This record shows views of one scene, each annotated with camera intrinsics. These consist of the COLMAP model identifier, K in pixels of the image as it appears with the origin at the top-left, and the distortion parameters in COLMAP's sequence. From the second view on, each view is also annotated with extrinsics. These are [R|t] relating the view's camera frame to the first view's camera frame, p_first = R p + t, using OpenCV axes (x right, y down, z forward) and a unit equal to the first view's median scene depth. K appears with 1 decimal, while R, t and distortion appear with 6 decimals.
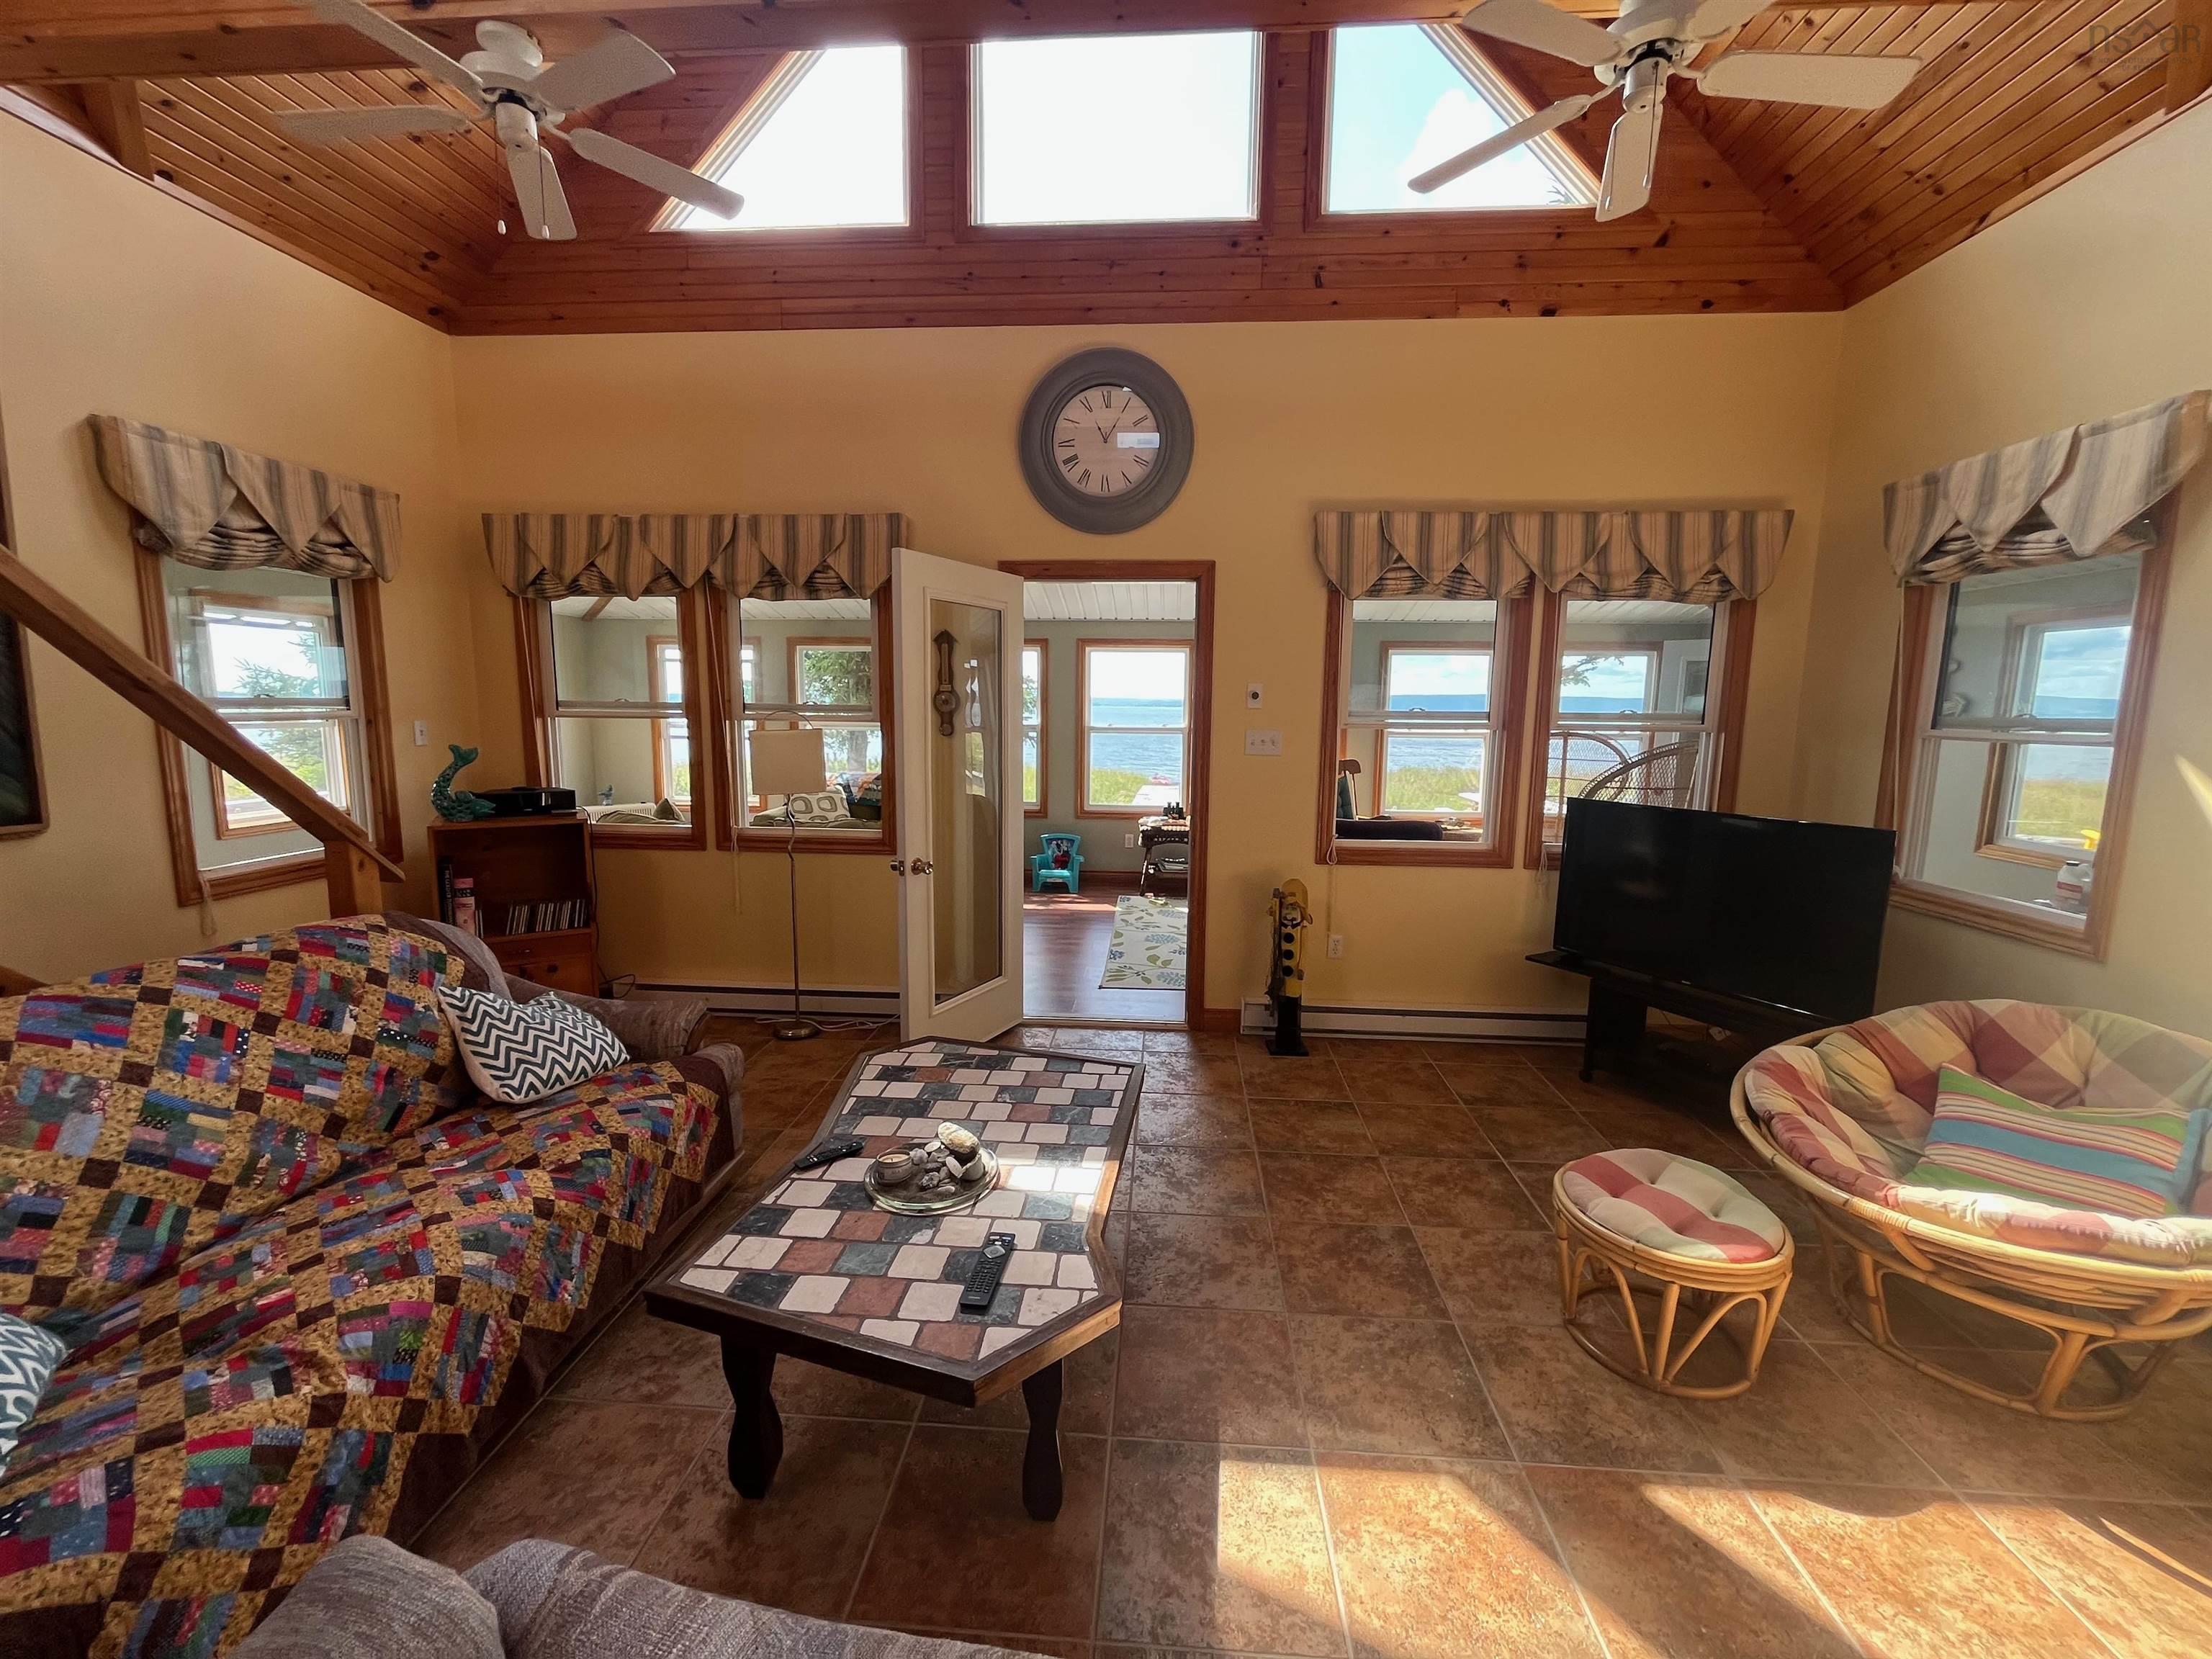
lens RADIAL K [[890.5, 0, 1108.8], [0, 890.5, 821.0], [0, 0, 1]] dist [-0.002301, -0.000105]
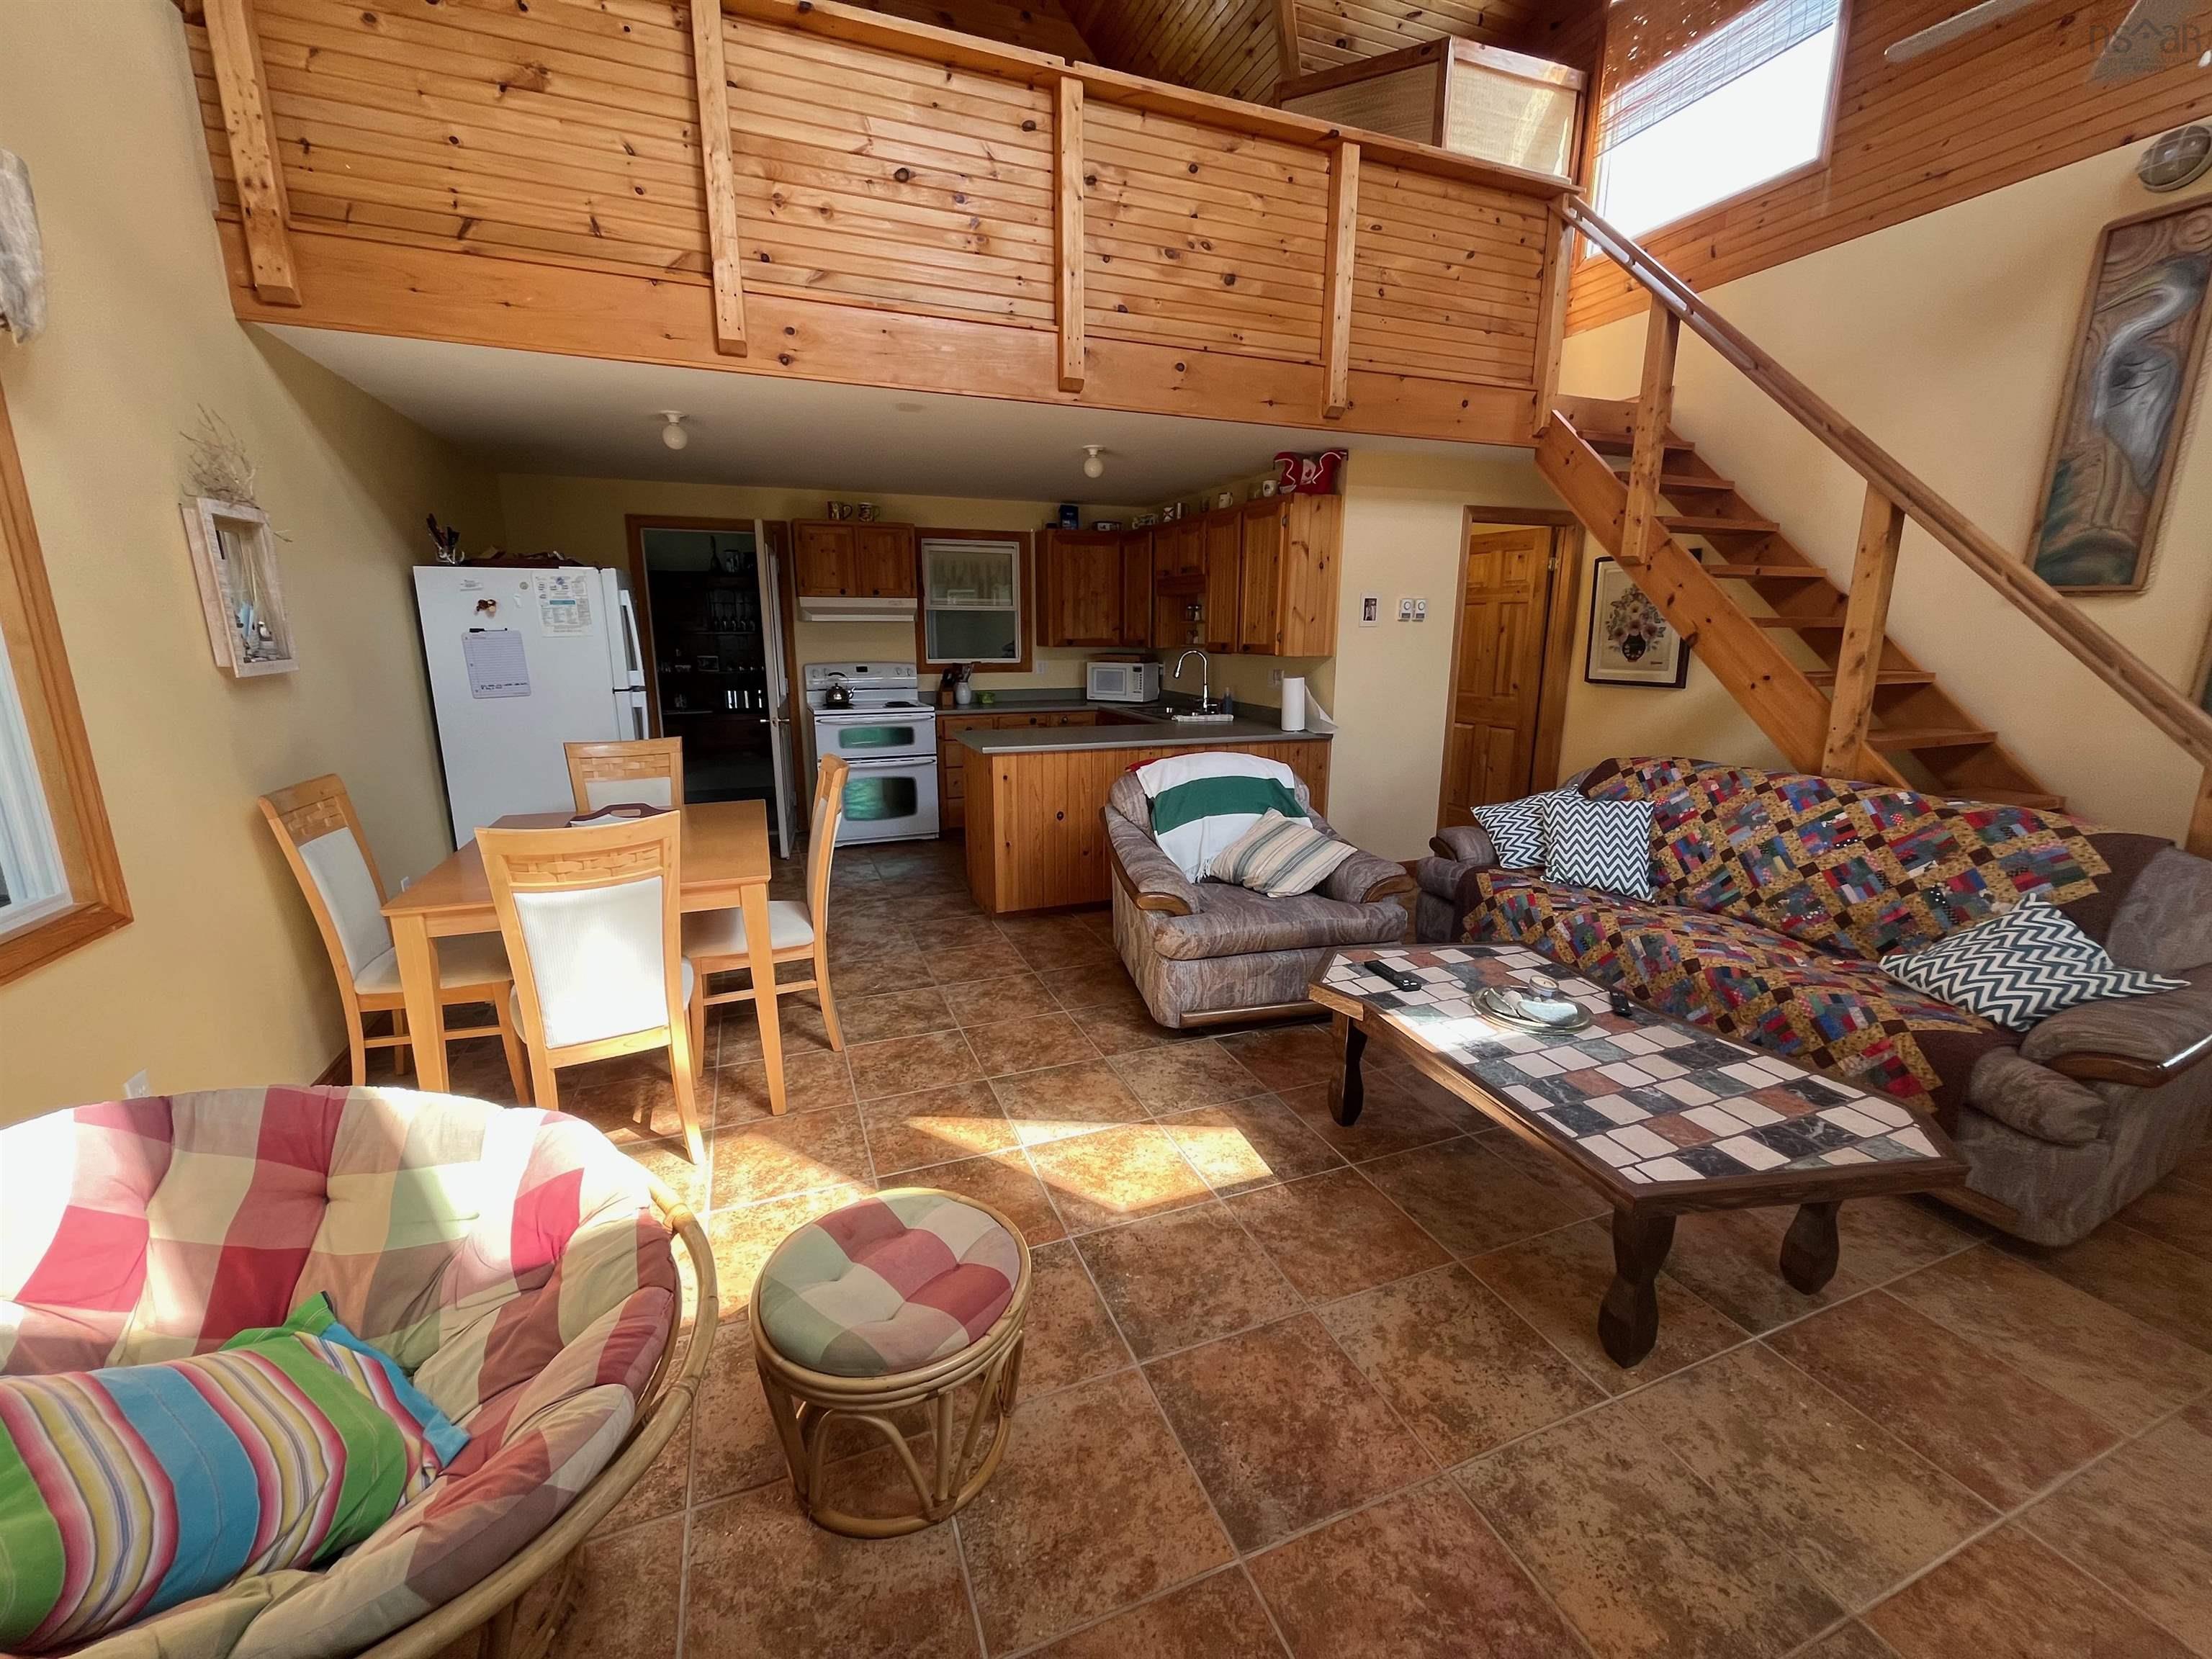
lens RADIAL K [[890.5, 0, 1103.8], [0, 890.5, 826.0], [0, 0, 1]] dist [-0.002301, -0.000105]
pose [[-0.903754, 0.081854, -0.420153, 0.633168], [-0.067054, 0.942357, 0.327822, -0.148876], [0.422767, 0.324444, -0.846170, 1.334790]]
